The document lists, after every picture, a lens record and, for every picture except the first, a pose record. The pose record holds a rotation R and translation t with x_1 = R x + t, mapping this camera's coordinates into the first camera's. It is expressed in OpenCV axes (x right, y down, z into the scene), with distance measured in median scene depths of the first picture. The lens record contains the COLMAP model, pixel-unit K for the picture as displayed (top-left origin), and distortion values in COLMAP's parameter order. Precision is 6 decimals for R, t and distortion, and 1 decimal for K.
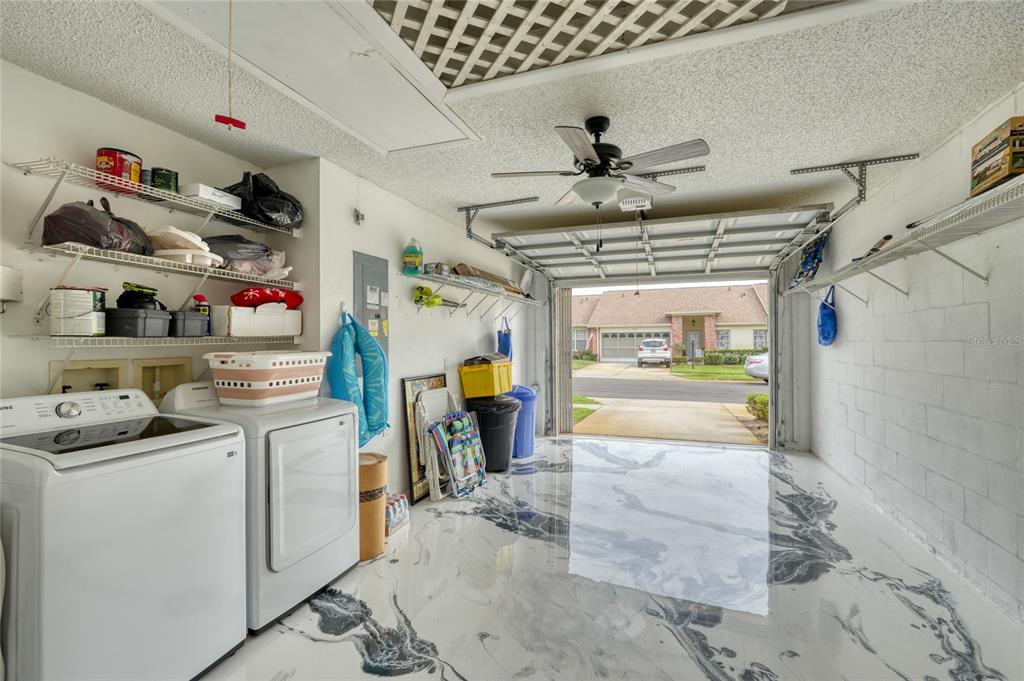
lens RADIAL K [[463.5, 0, 519.8], [0, 463.5, 340.2], [0, 0, 1]] dist [0.001184, 0.002338]
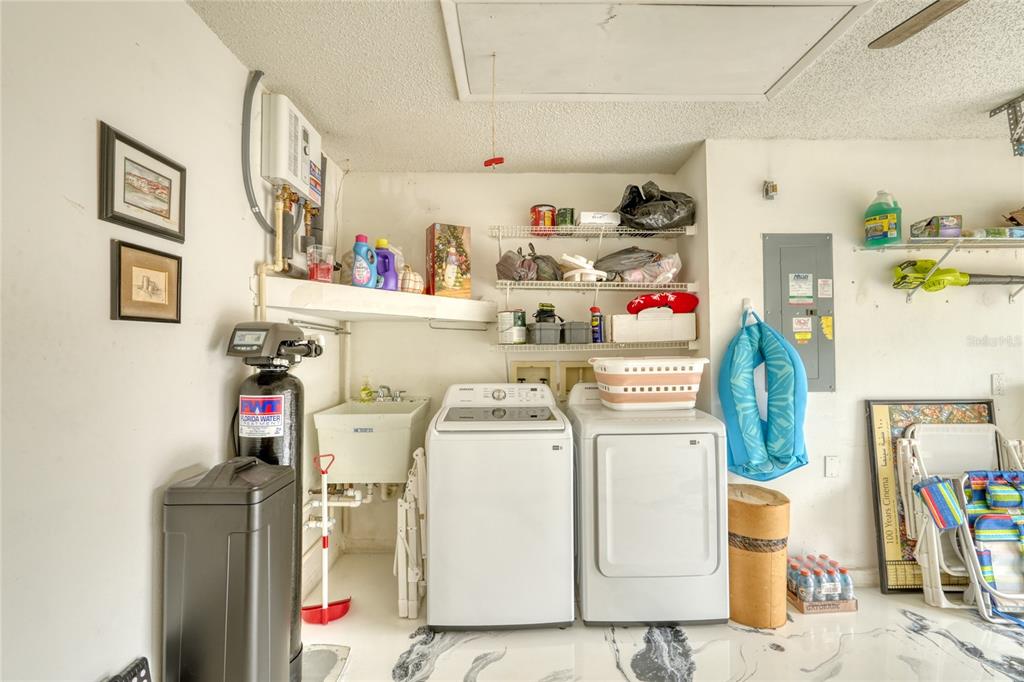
lens RADIAL K [[463.5, 0, 516.2], [0, 463.5, 340.8], [0, 0, 1]] dist [0.001184, 0.002338]
pose [[0.344267, -0.015641, -0.938741, 0.286348], [0.008133, 0.999873, -0.013677, 0.000824], [0.938836, -0.002926, 0.344351, 0.370659]]
